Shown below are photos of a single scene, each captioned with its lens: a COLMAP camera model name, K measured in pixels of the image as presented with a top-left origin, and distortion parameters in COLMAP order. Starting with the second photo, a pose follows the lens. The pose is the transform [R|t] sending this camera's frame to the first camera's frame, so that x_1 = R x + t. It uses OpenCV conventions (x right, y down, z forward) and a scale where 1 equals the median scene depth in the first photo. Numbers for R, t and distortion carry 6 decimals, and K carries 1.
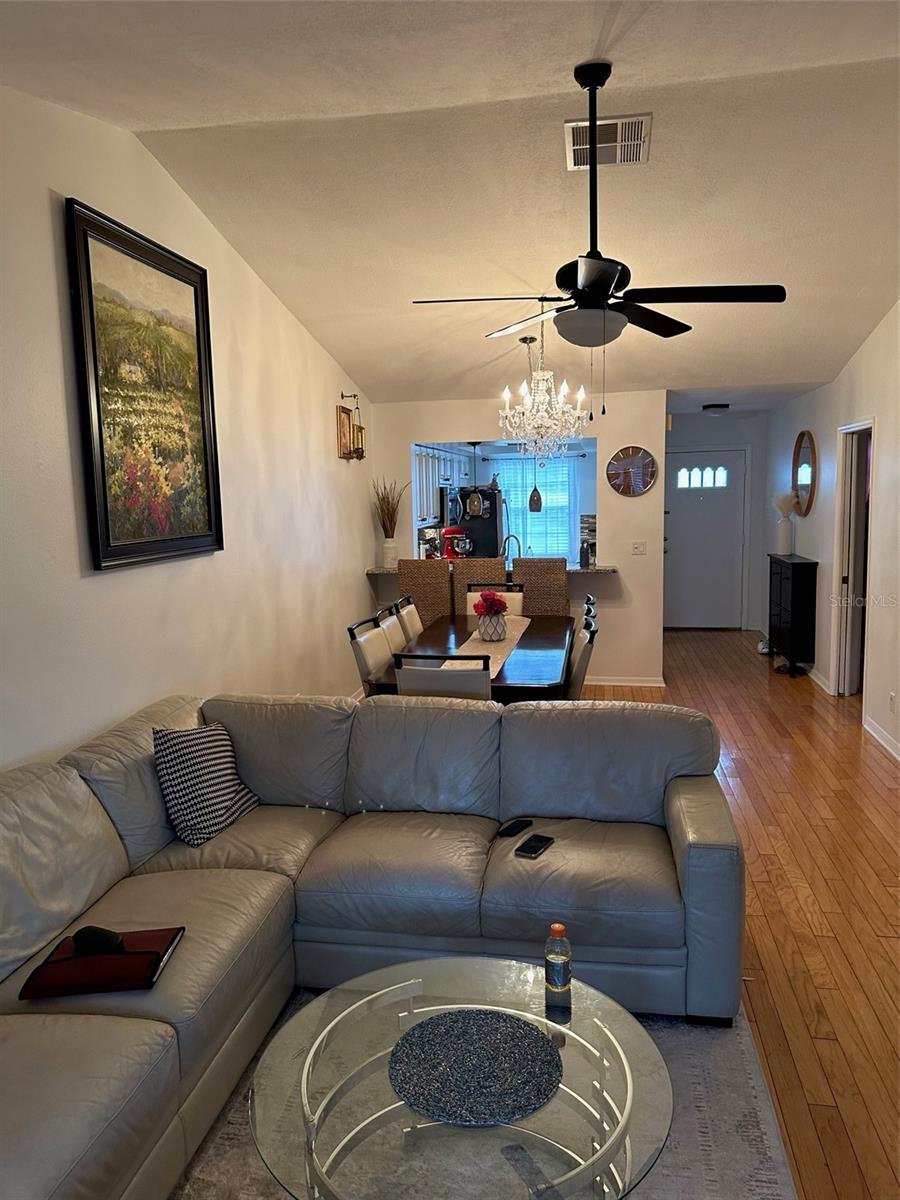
lens RADIAL K [[854.8, 0, 441.1], [0, 854.8, 599.4], [0, 0, 1]] dist [0.005700, -0.008559]
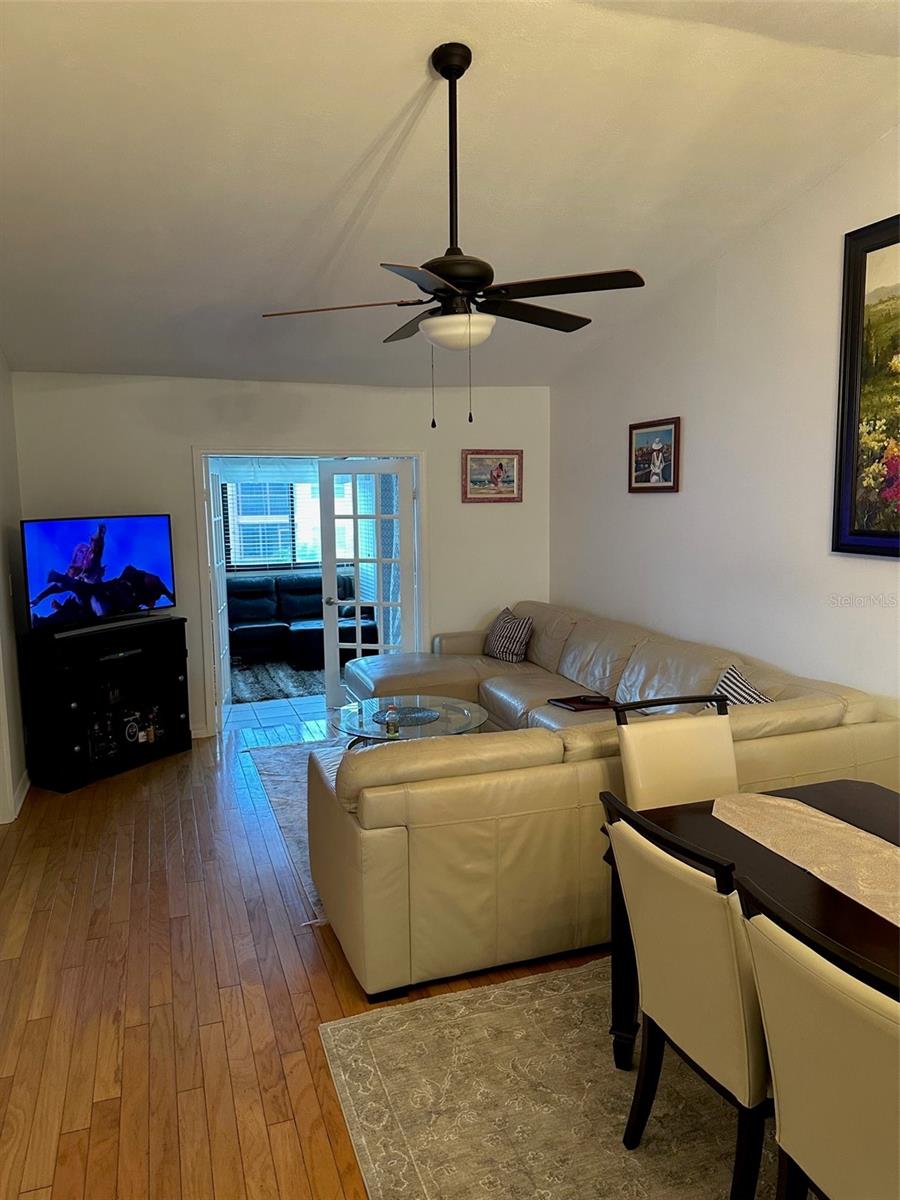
lens RADIAL K [[809.0, 0, 450.0], [0, 809.0, 600.0], [0, 0, 1]] dist [-0.004190, -0.002948]
pose [[-0.859648, 0.099002, -0.501202, 0.513655], [-0.035002, 0.967326, 0.251109, -0.192792], [0.509686, 0.233408, -0.828095, 1.401945]]
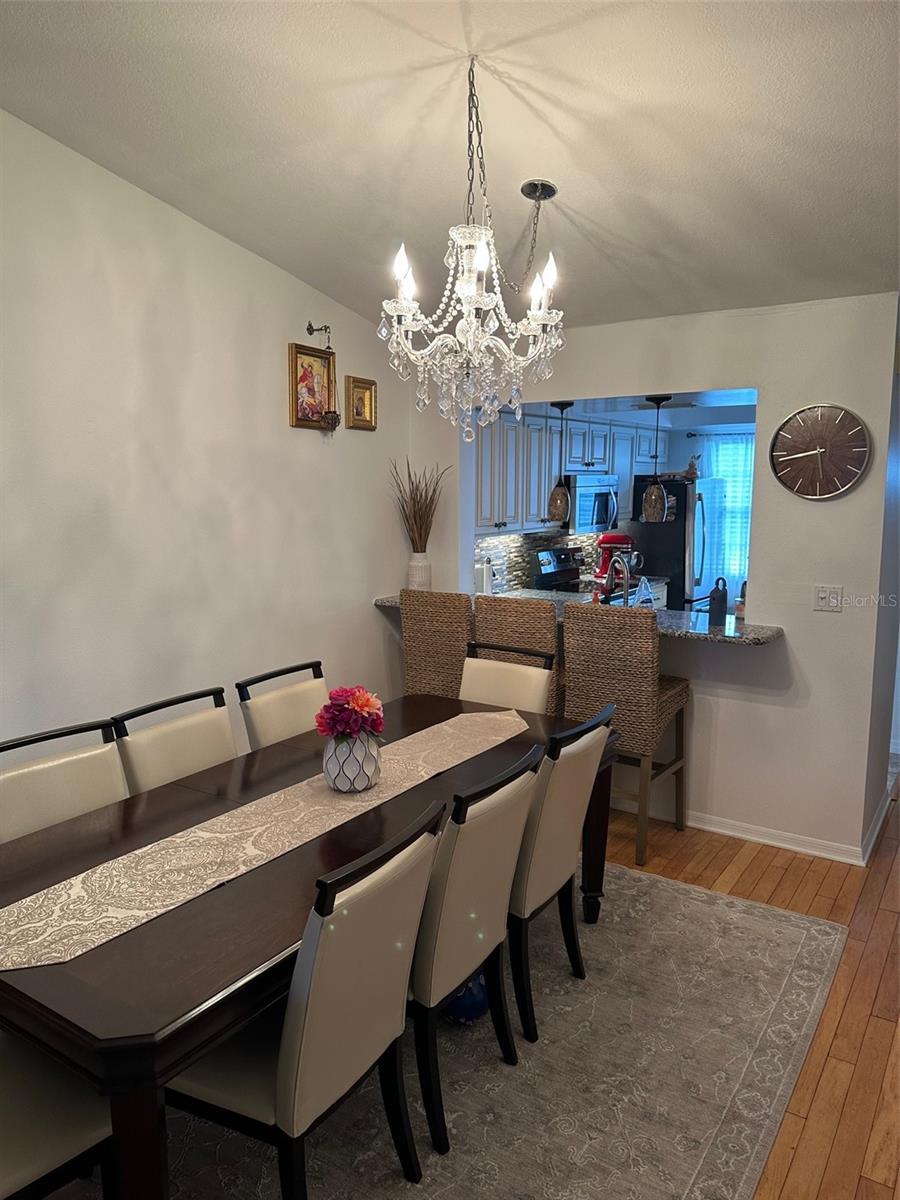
lens RADIAL K [[861.9, 0, 410.9], [0, 861.9, 597.6], [0, 0, 1]] dist [0.035751, -0.115353]
pose [[0.908612, 0.077281, -0.410430, 0.382881], [-0.070188, 0.997009, 0.032347, -0.106937], [0.411702, -0.000584, 0.911318, 0.729865]]
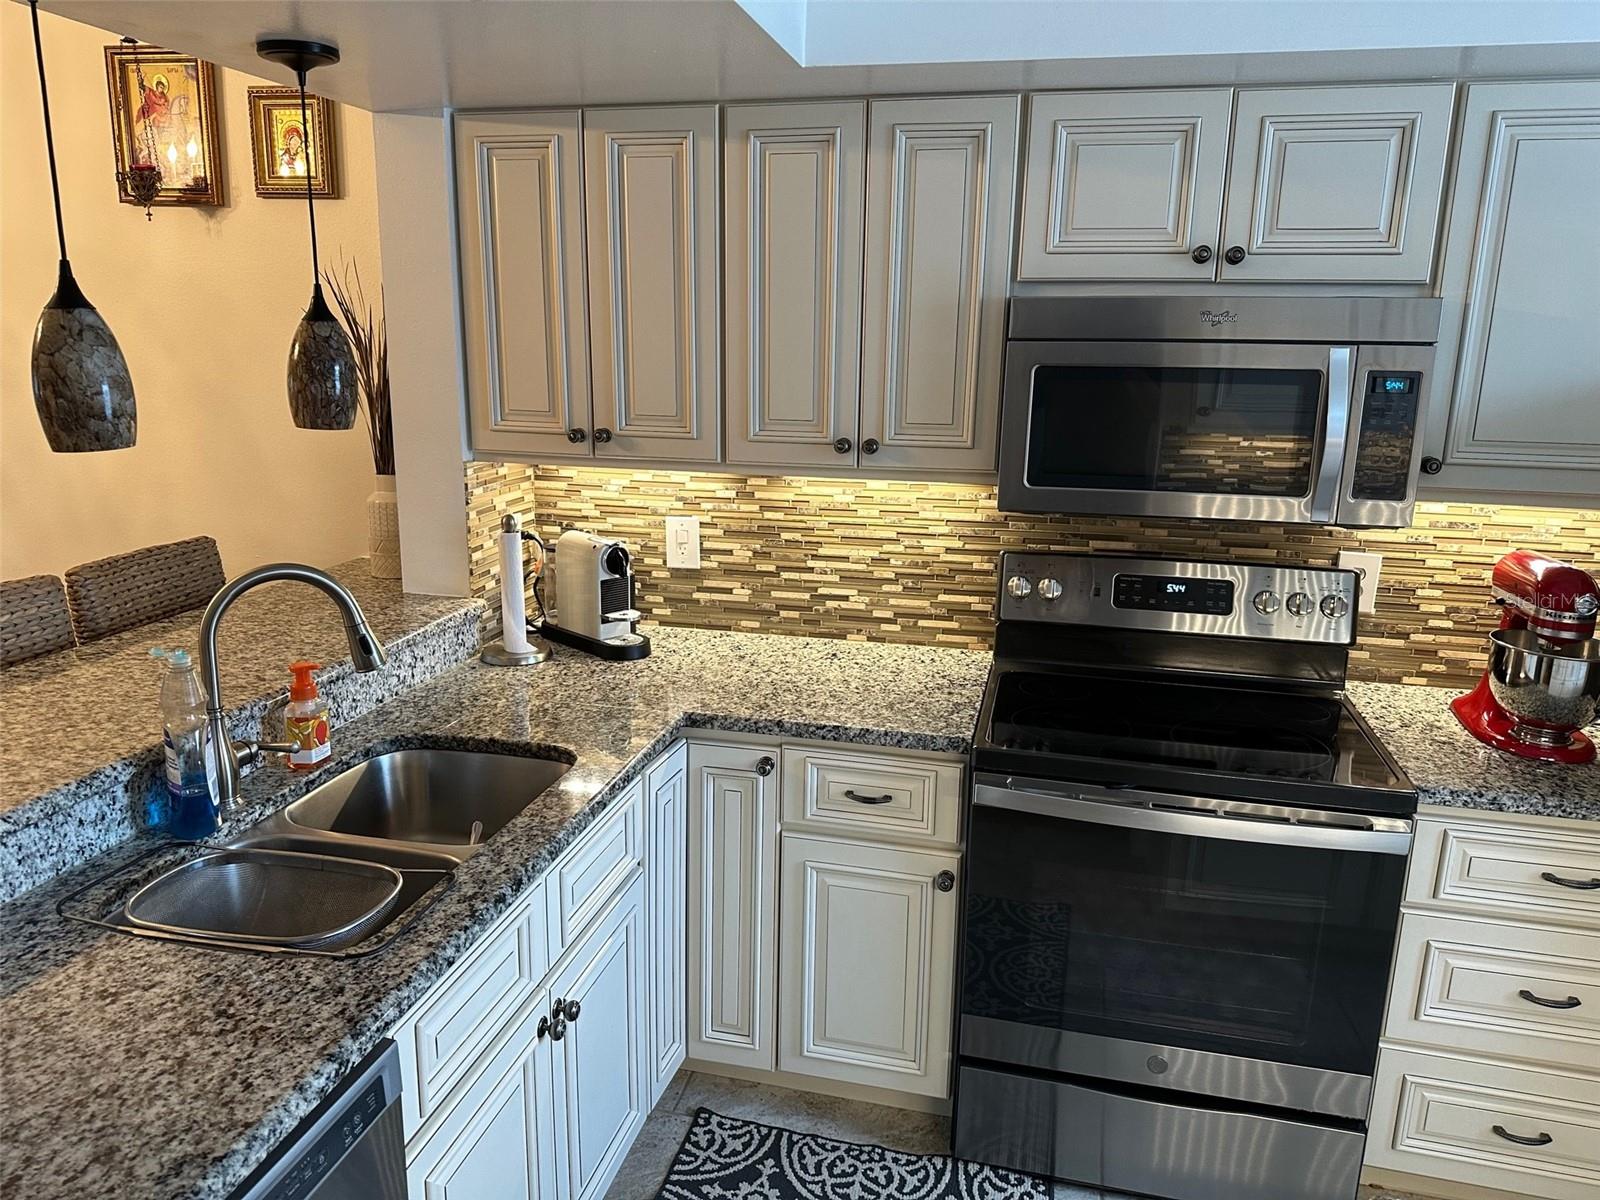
lens RADIAL K [[1139.7, 0, 800.0], [0, 1139.7, 600.0], [0, 0, 1]] dist [0.005700, -0.008559]
pose [[-0.056304, 0.247429, -0.967269, 0.583635], [-0.140817, 0.957153, 0.253038, -0.272032], [0.988433, 0.150454, -0.019049, 2.117242]]
